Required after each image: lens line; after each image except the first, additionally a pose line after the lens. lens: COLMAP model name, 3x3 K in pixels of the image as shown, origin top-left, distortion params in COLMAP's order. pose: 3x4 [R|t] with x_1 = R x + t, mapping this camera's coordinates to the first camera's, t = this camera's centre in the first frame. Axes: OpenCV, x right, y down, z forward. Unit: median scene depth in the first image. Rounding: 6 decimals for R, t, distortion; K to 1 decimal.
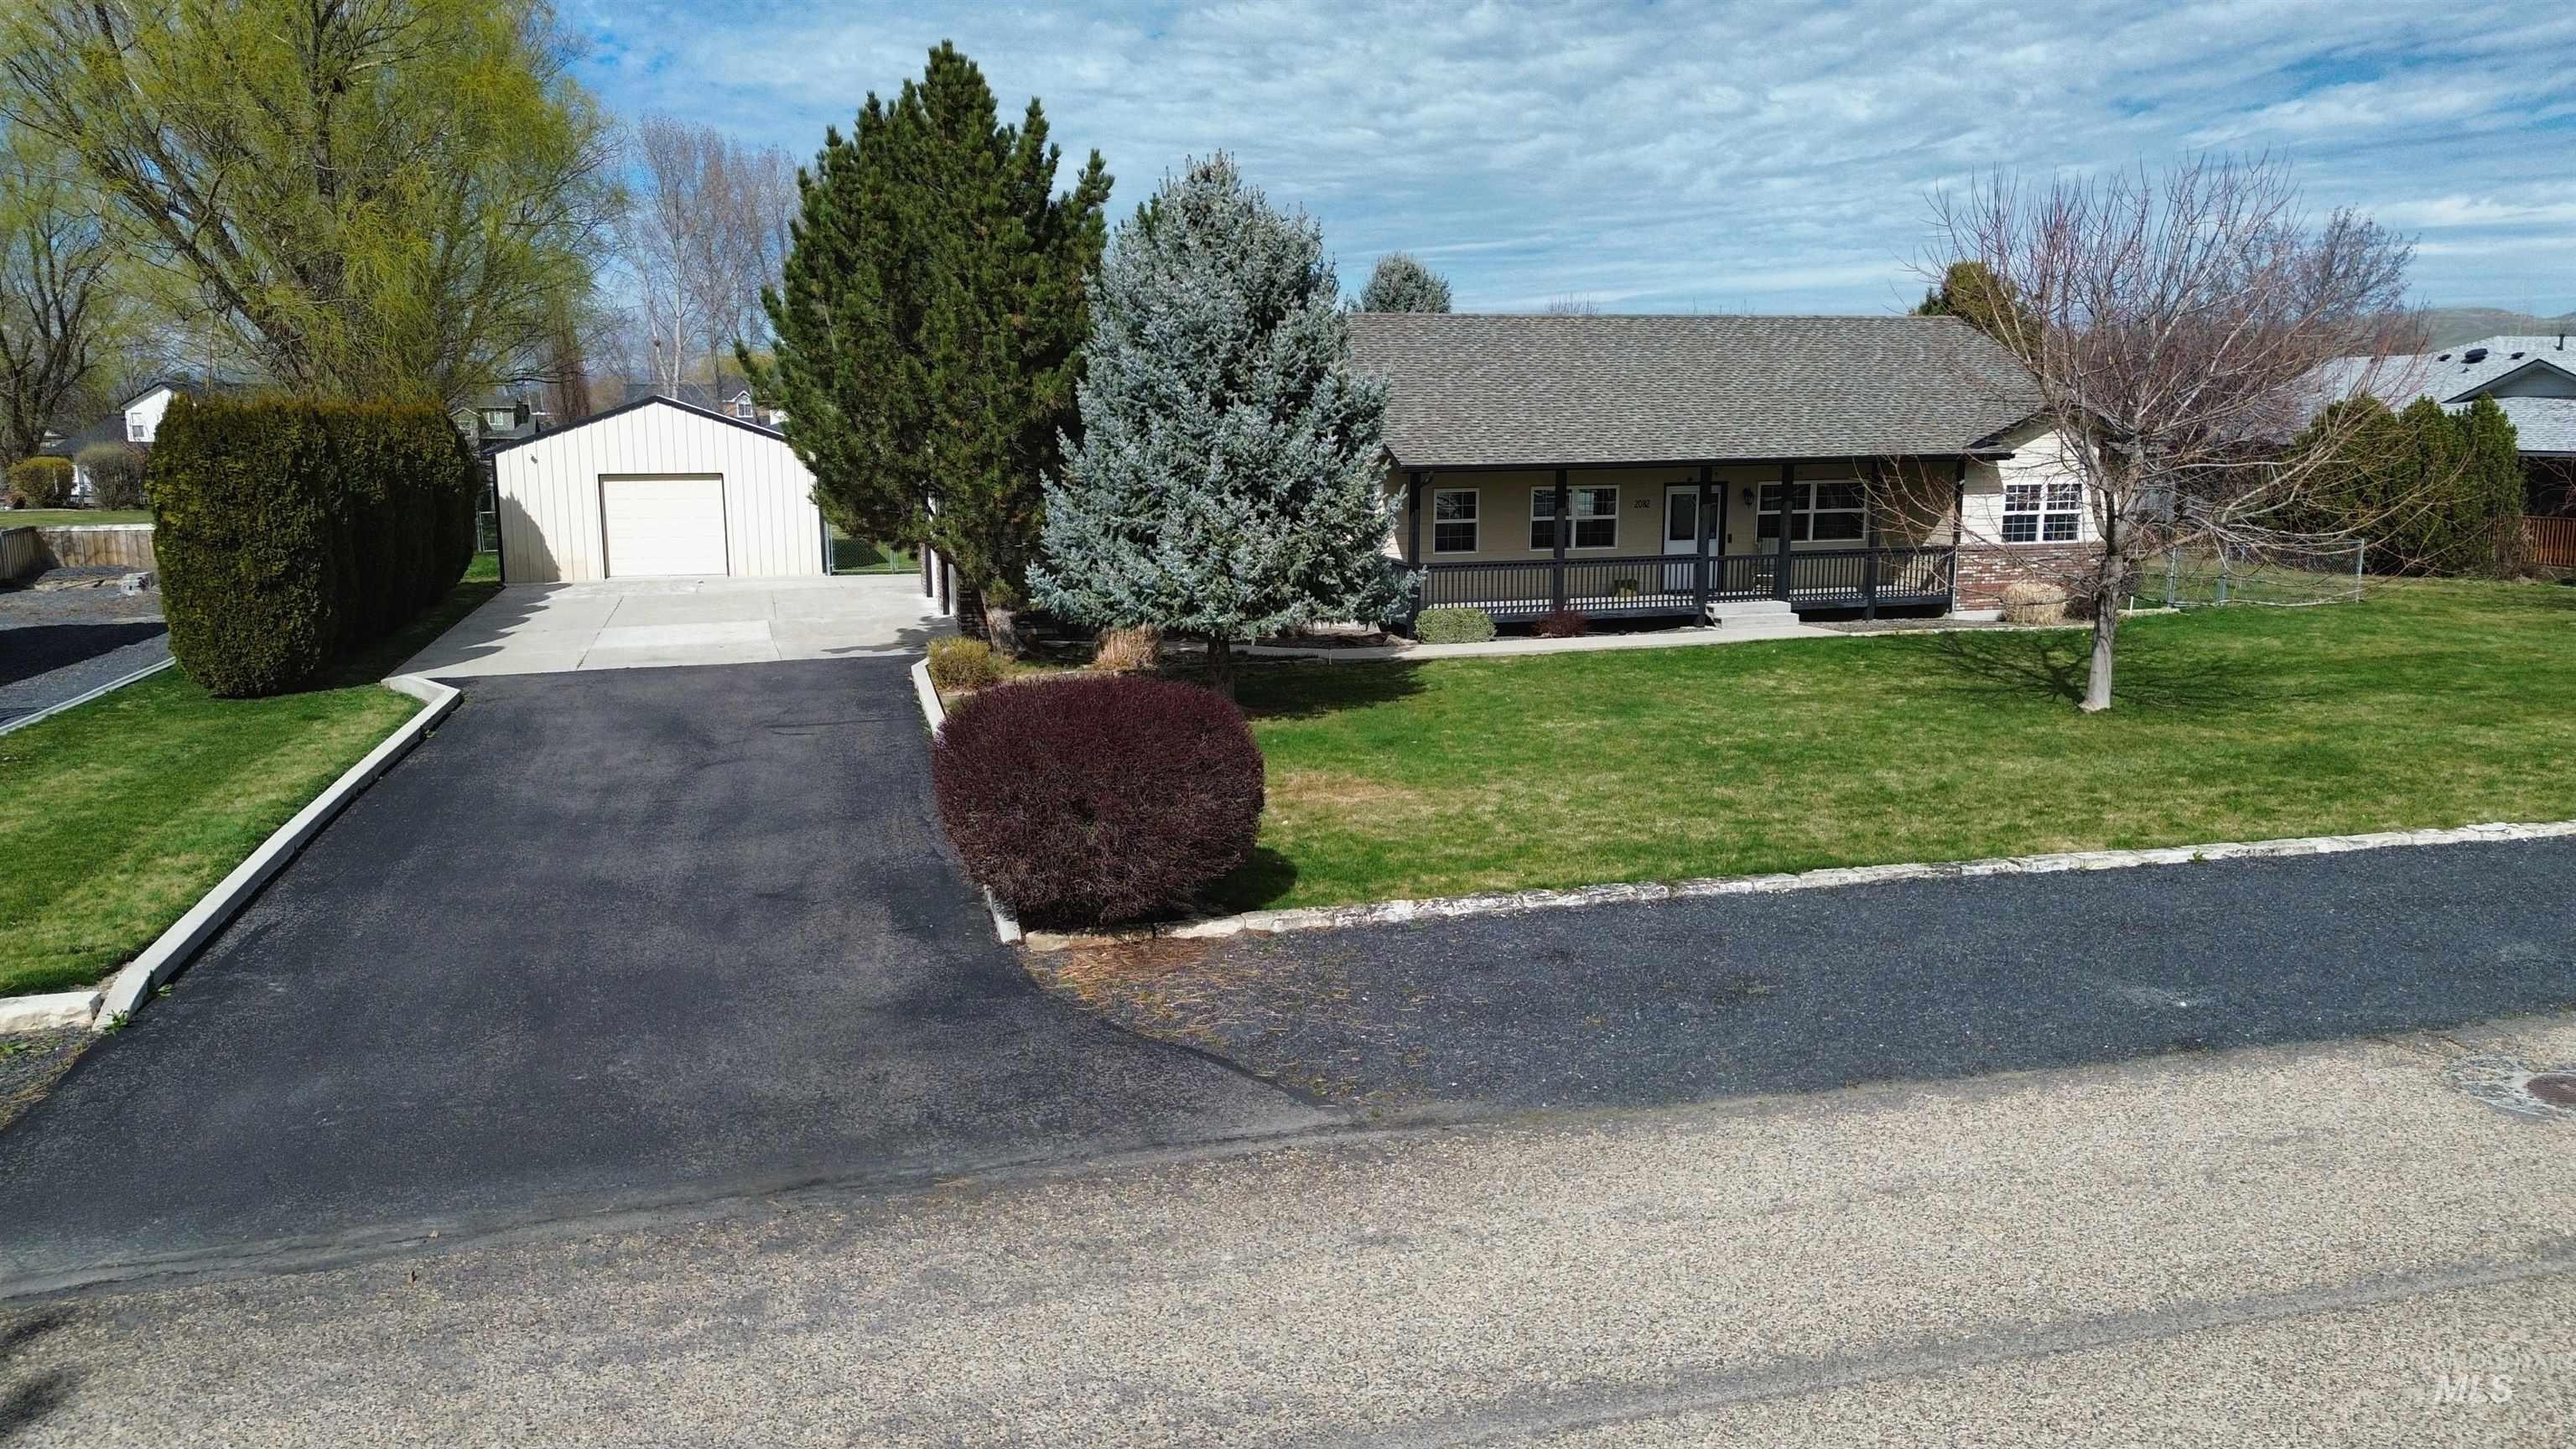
lens RADIAL K [[1792.6, 0, 1293.3], [0, 1792.6, 712.3], [0, 0, 1]] dist [0.086758, -0.087830]
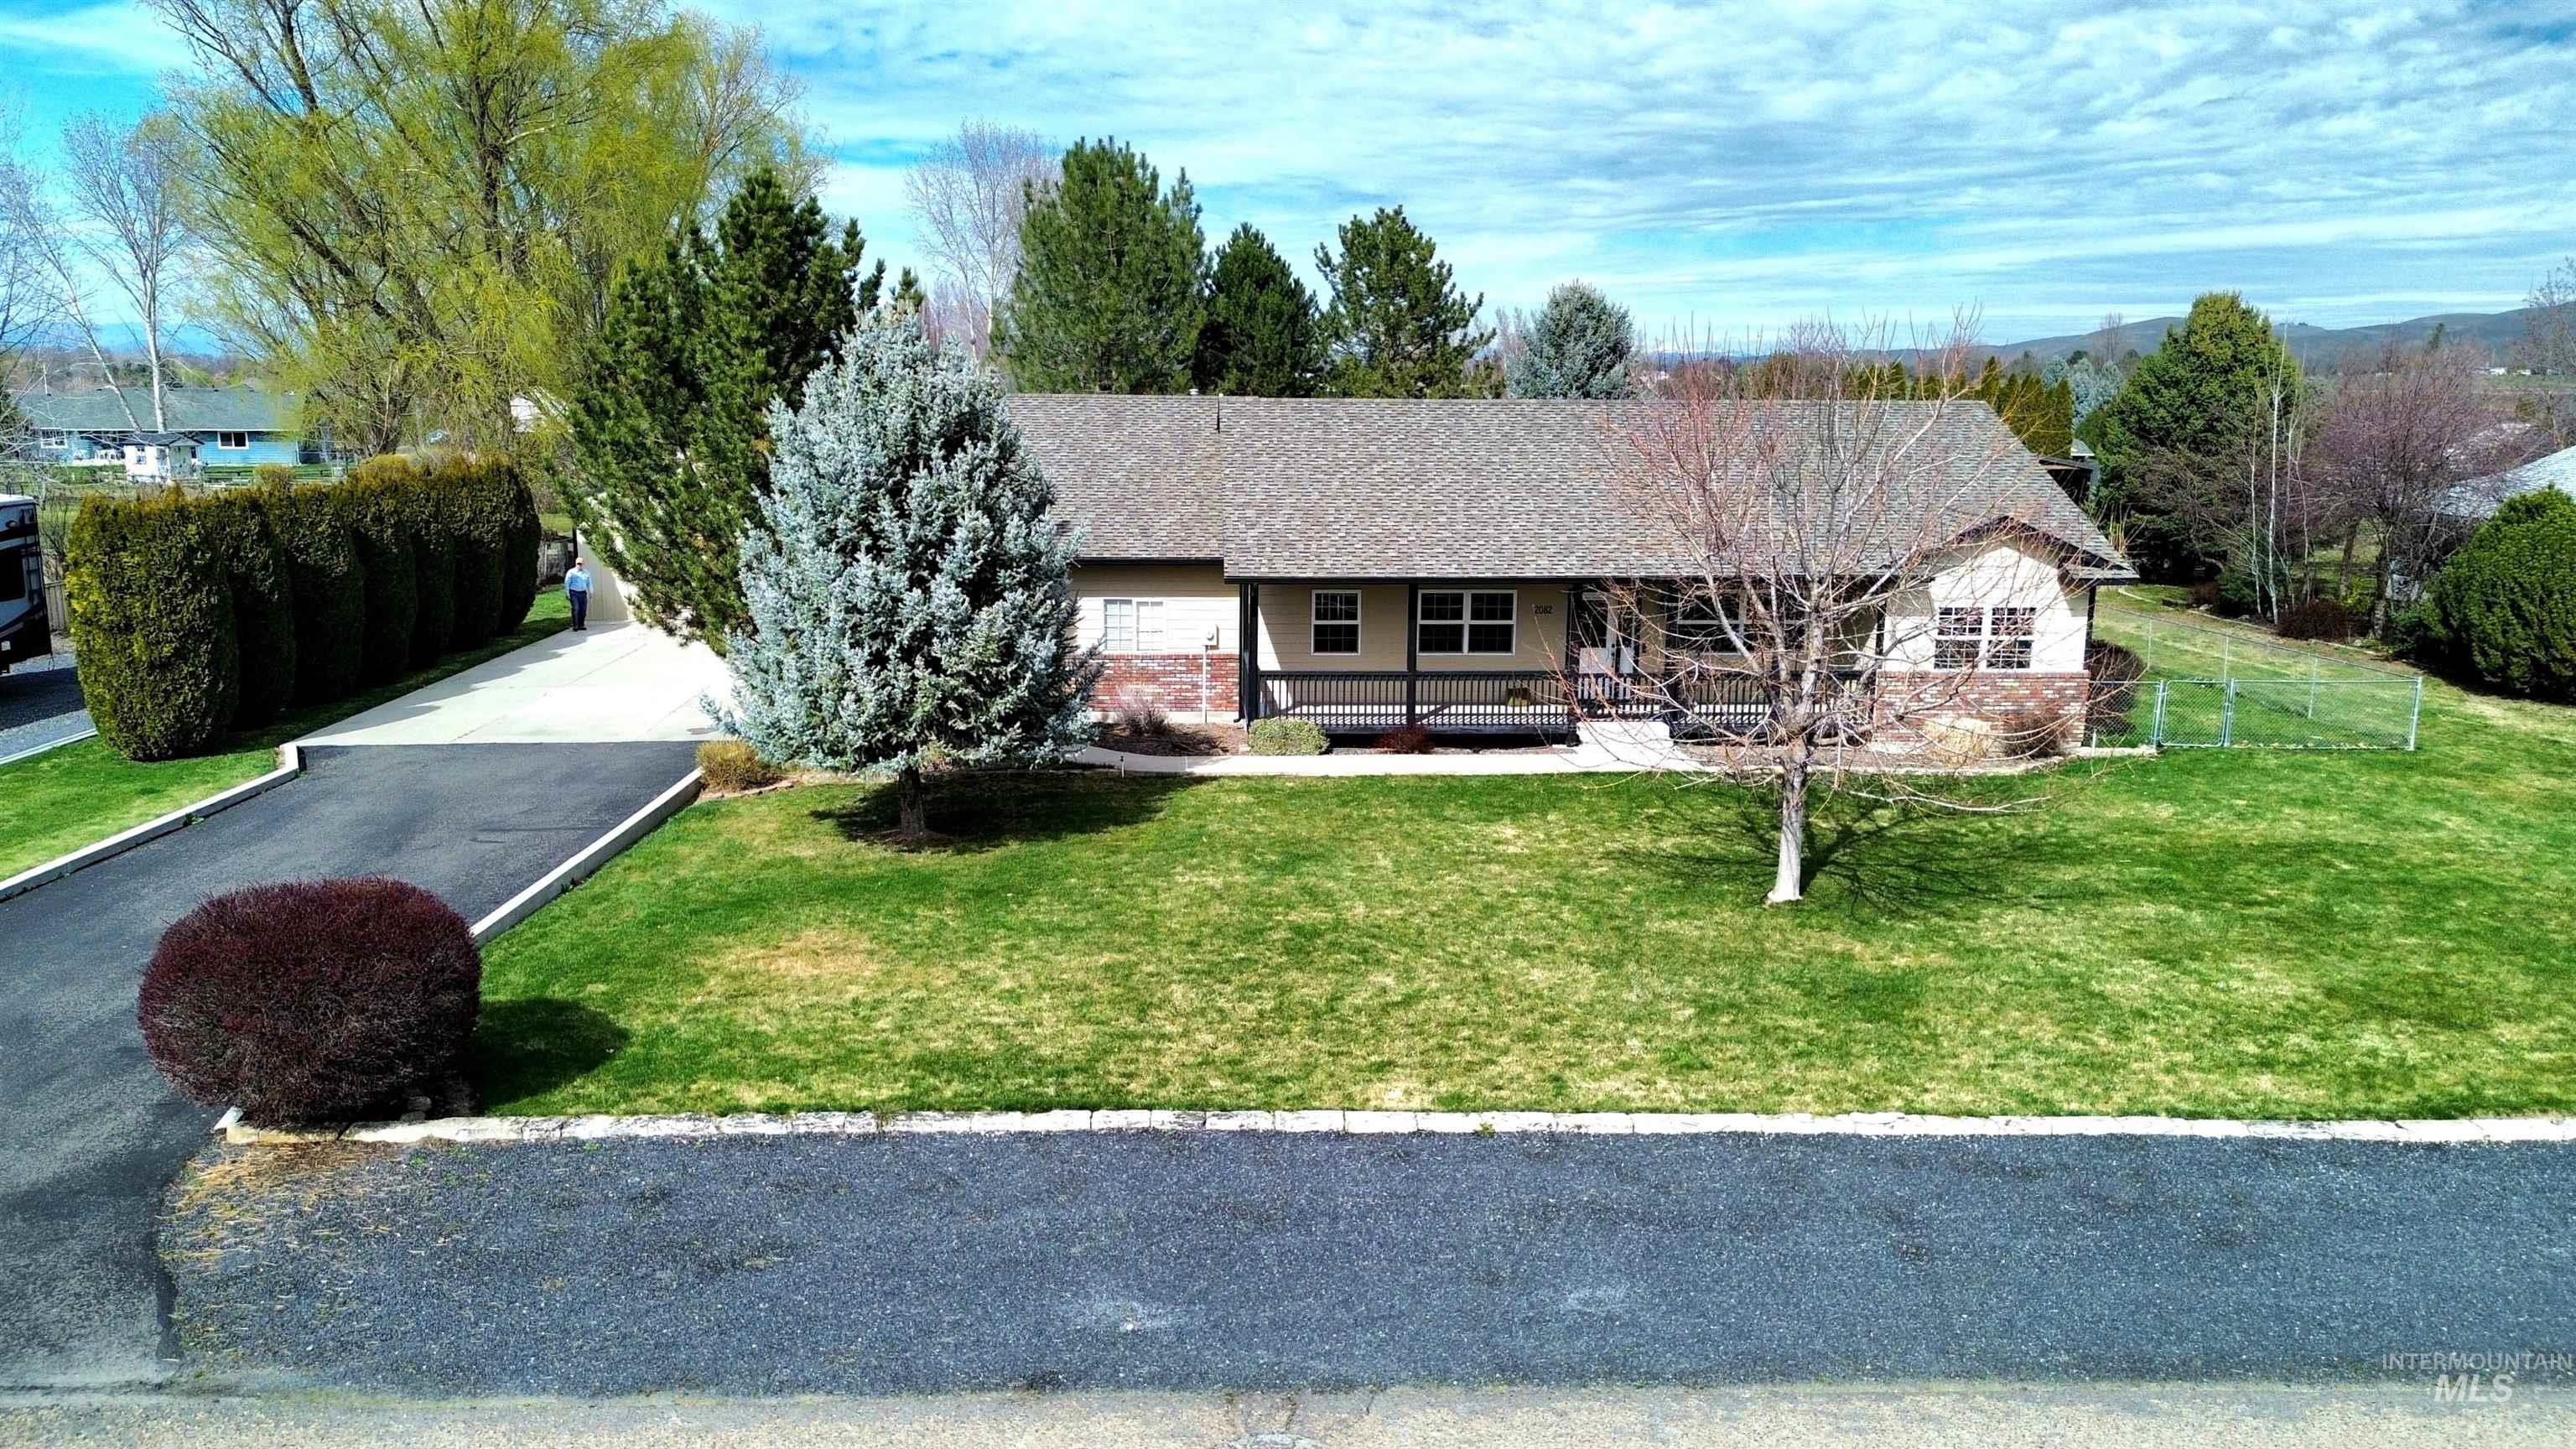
lens RADIAL K [[1826.6, 0, 1281.5], [0, 1826.6, 730.6], [0, 0, 1]] dist [0.073770, -0.074255]
pose [[0.975082, 0.056826, -0.214443, 0.424084], [-0.052726, 0.998301, 0.024795, -0.107175], [0.215487, -0.012870, 0.976422, 0.022031]]
